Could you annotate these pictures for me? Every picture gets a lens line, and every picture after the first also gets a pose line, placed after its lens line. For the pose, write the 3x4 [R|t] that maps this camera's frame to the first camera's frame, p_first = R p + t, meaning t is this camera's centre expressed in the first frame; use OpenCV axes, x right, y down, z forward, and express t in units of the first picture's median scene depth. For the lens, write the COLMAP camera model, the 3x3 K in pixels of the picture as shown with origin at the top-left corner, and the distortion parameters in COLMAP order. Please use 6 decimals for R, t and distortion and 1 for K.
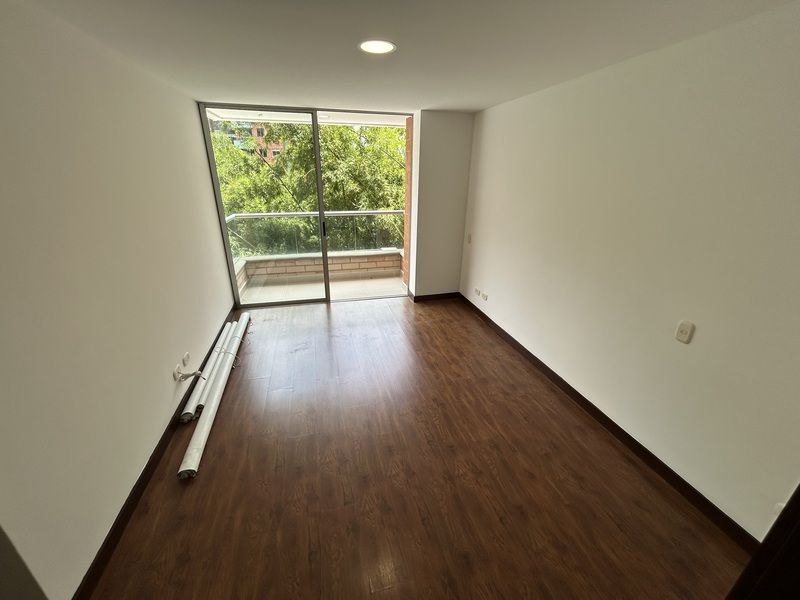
lens RADIAL K [[324.0, 0, 400.8], [0, 324.0, 300.9], [0, 0, 1]] dist [-0.001391, 0.000414]
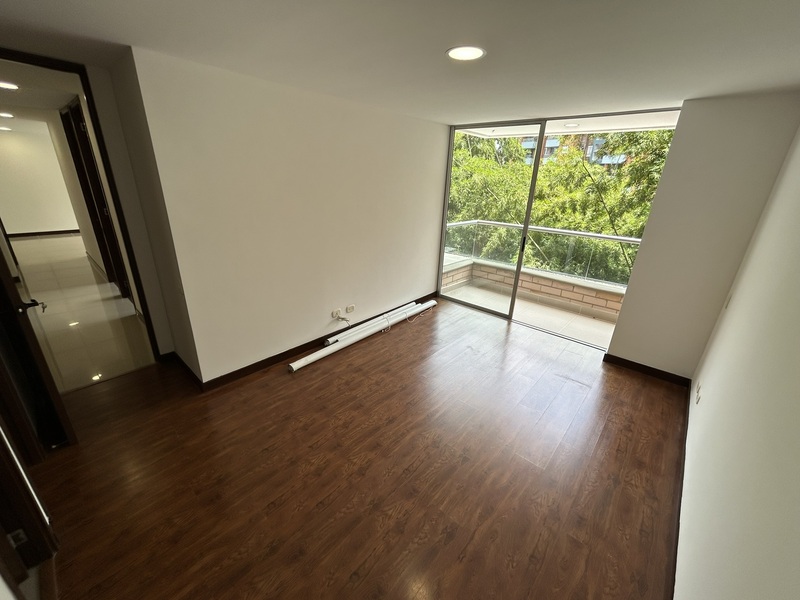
lens RADIAL K [[324.0, 0, 400.8], [0, 324.0, 301.0], [0, 0, 1]] dist [-0.001391, 0.000414]
pose [[0.553168, 0.305333, -0.775098, 0.358338], [-0.335185, 0.933353, 0.128461, -0.071068], [0.762664, 0.188741, 0.618644, 0.179274]]
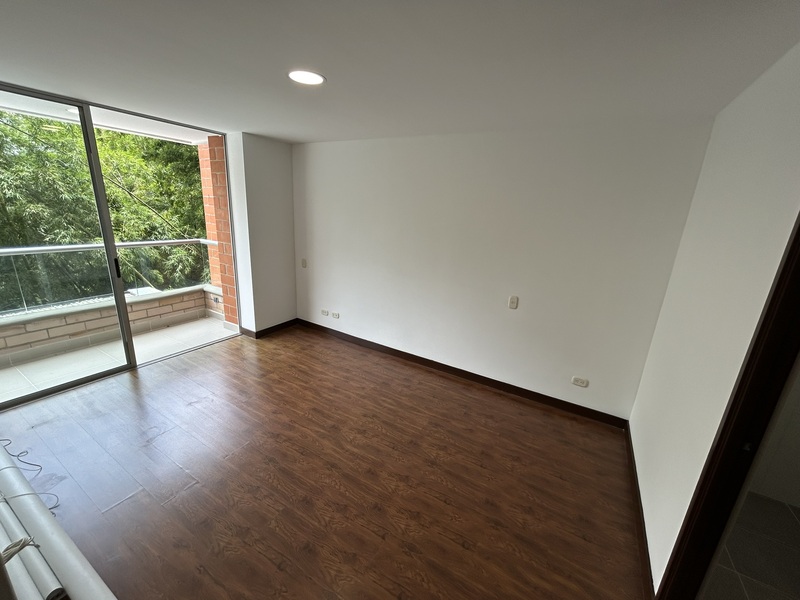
lens RADIAL K [[324.0, 0, 404.2], [0, 324.0, 298.1], [0, 0, 1]] dist [-0.001391, 0.000414]
pose [[0.706679, -0.161866, 0.688770, -0.300495], [0.216886, 0.976173, 0.006883, -0.026018], [-0.673473, 0.144520, 0.724947, 0.073073]]
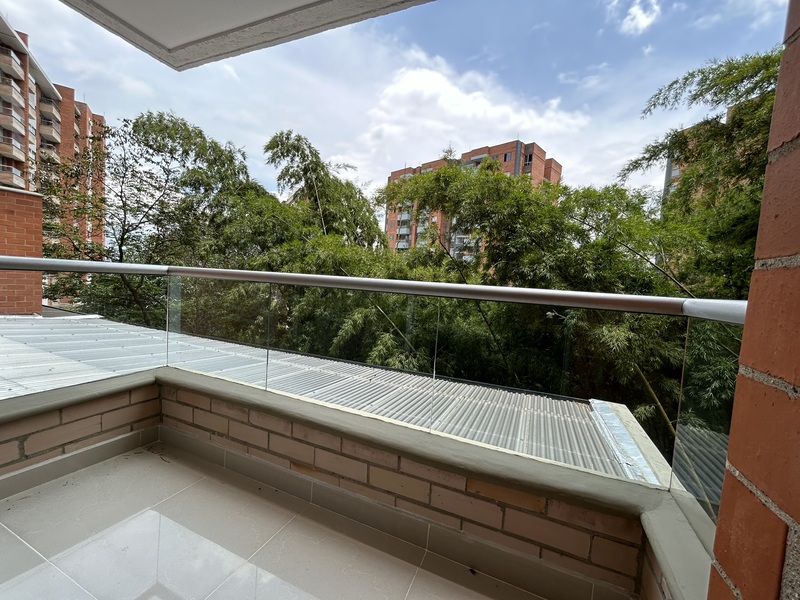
lens RADIAL K [[324.0, 0, 400.5], [0, 324.0, 300.2], [0, 0, 1]] dist [-0.001391, 0.000414]
pose [[0.792237, 0.079254, -0.605046, -0.011605], [-0.276993, 0.930198, -0.240846, -0.248989], [0.543724, 0.358400, 0.758890, 1.030613]]
